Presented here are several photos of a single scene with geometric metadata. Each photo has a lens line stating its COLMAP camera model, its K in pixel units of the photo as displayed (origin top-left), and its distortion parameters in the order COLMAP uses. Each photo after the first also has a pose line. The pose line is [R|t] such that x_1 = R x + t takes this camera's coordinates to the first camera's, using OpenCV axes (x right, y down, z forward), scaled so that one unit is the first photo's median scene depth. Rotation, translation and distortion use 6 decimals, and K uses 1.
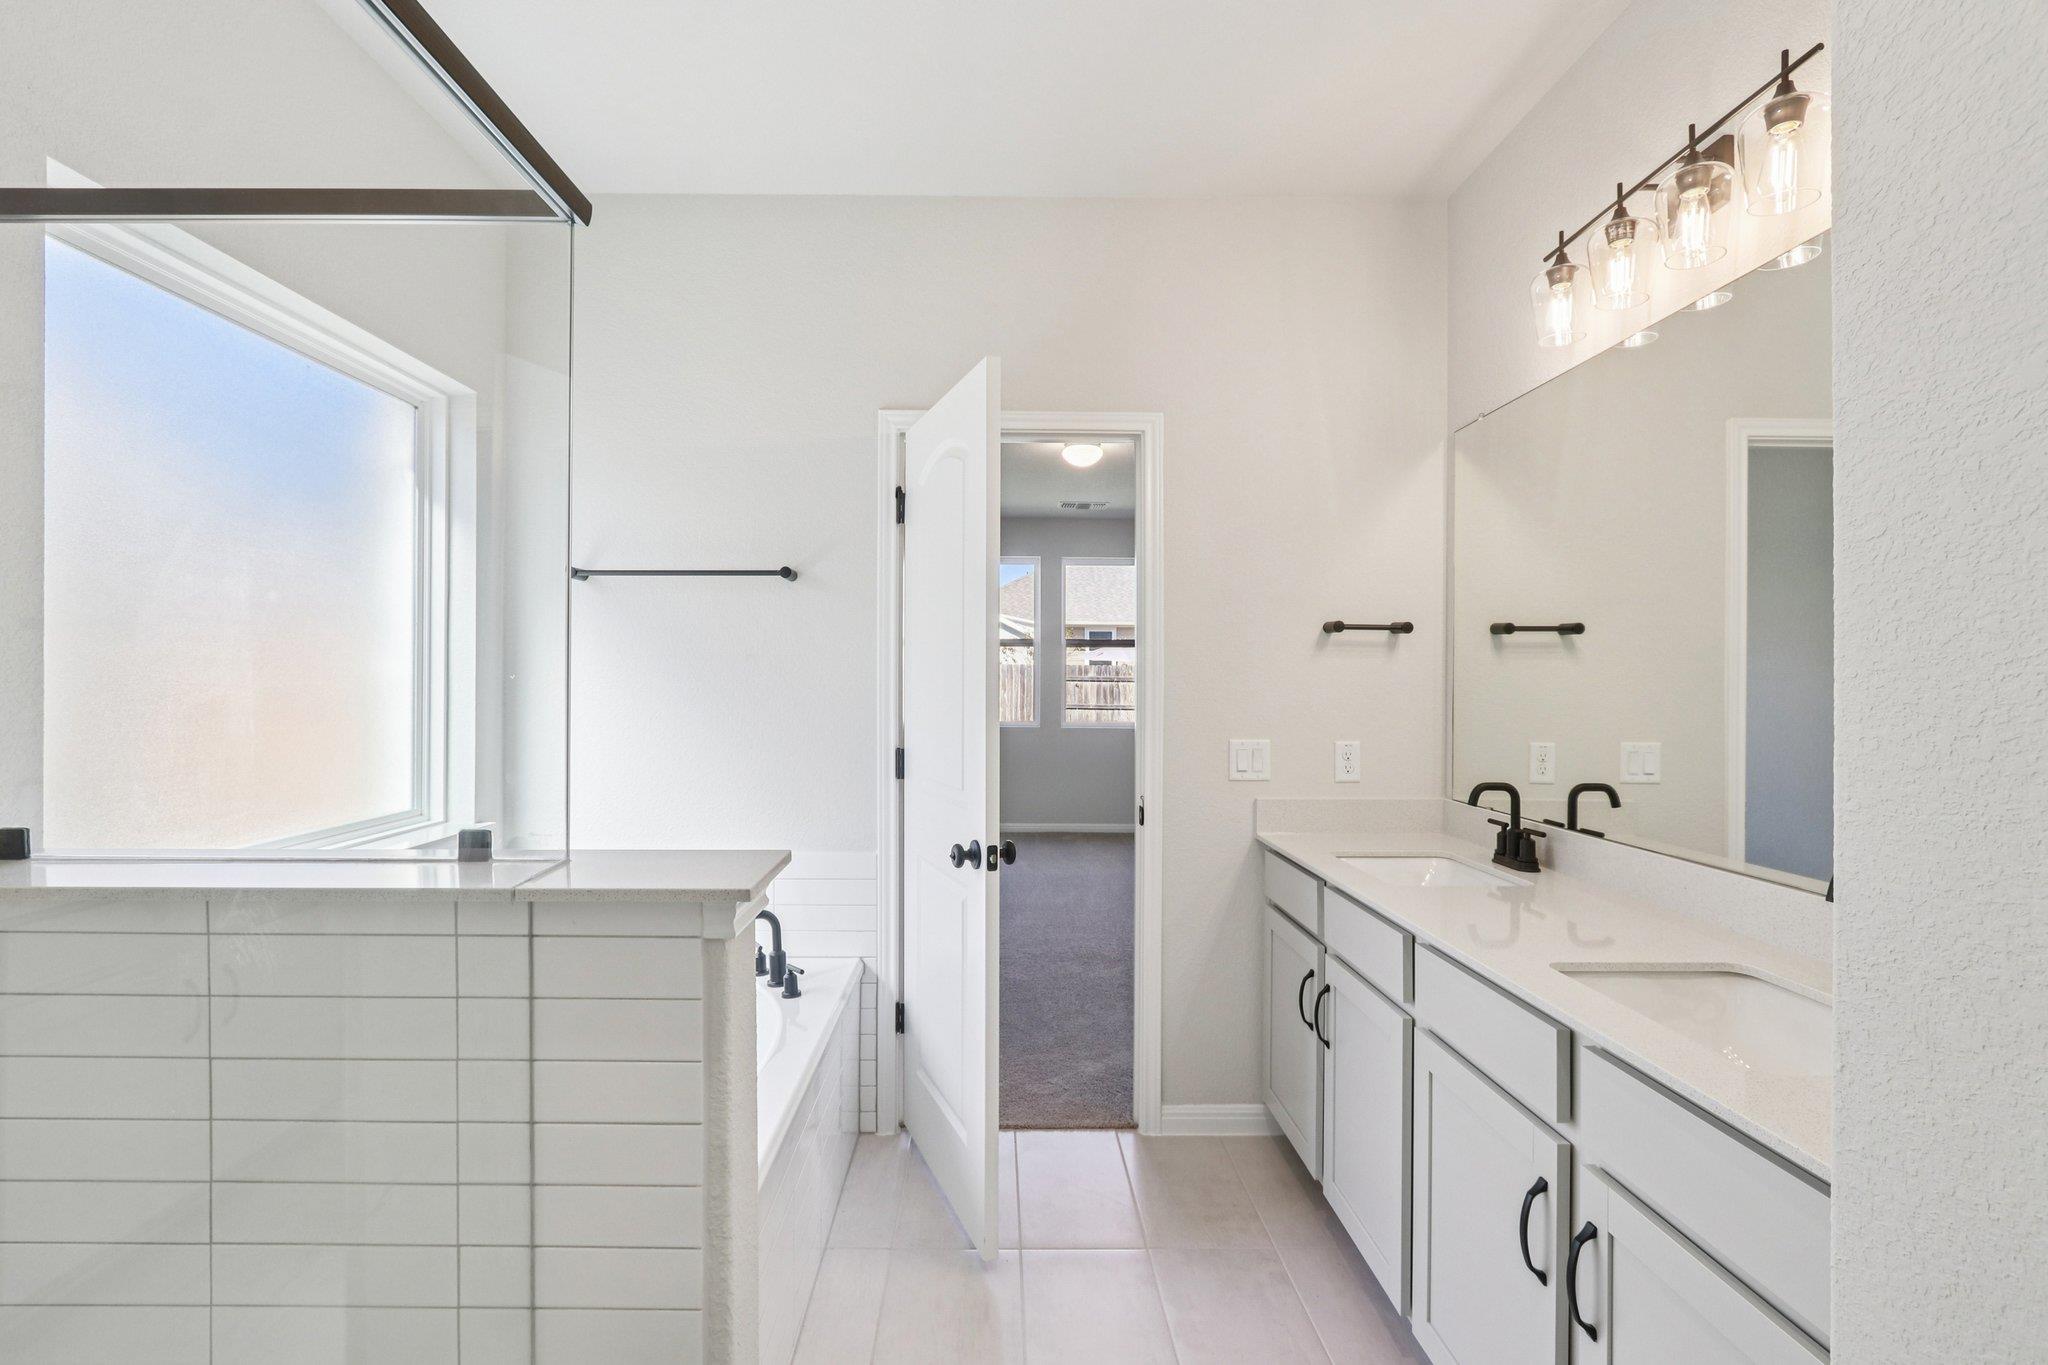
lens RADIAL K [[969.5, 0, 1002.7], [0, 969.5, 679.5], [0, 0, 1]] dist [-0.002150, 0.000609]
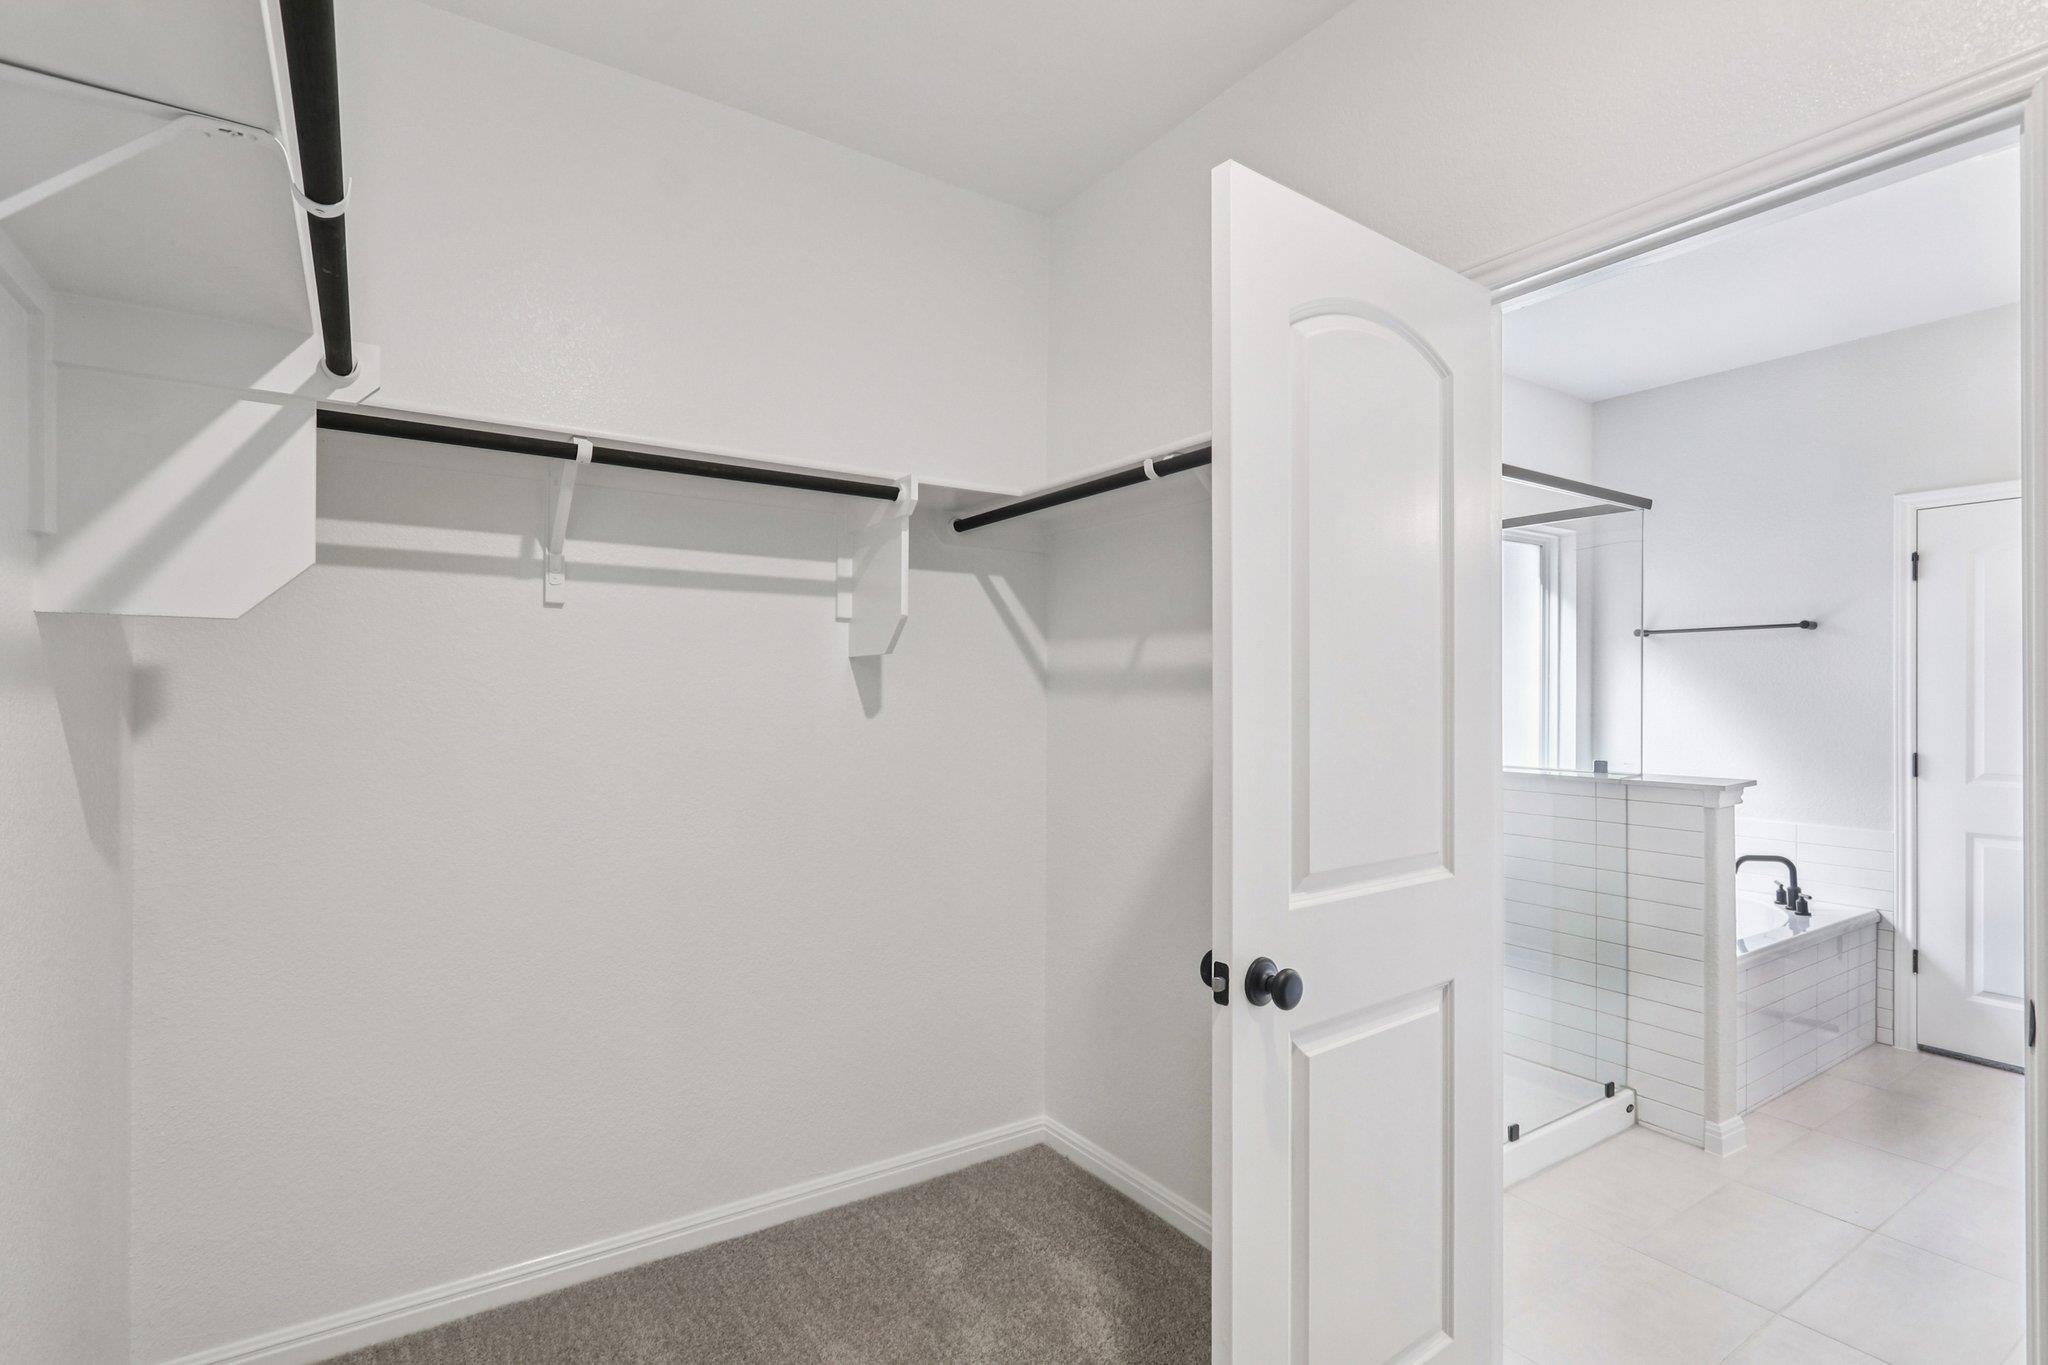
lens RADIAL K [[969.5, 0, 1002.7], [0, 969.5, 679.5], [0, 0, 1]] dist [-0.002150, 0.000609]
pose [[0.546170, -0.004391, -0.837663, 0.320598], [-0.009754, 0.999885, -0.011601, -0.001670], [0.837618, 0.014507, 0.546064, -0.754027]]
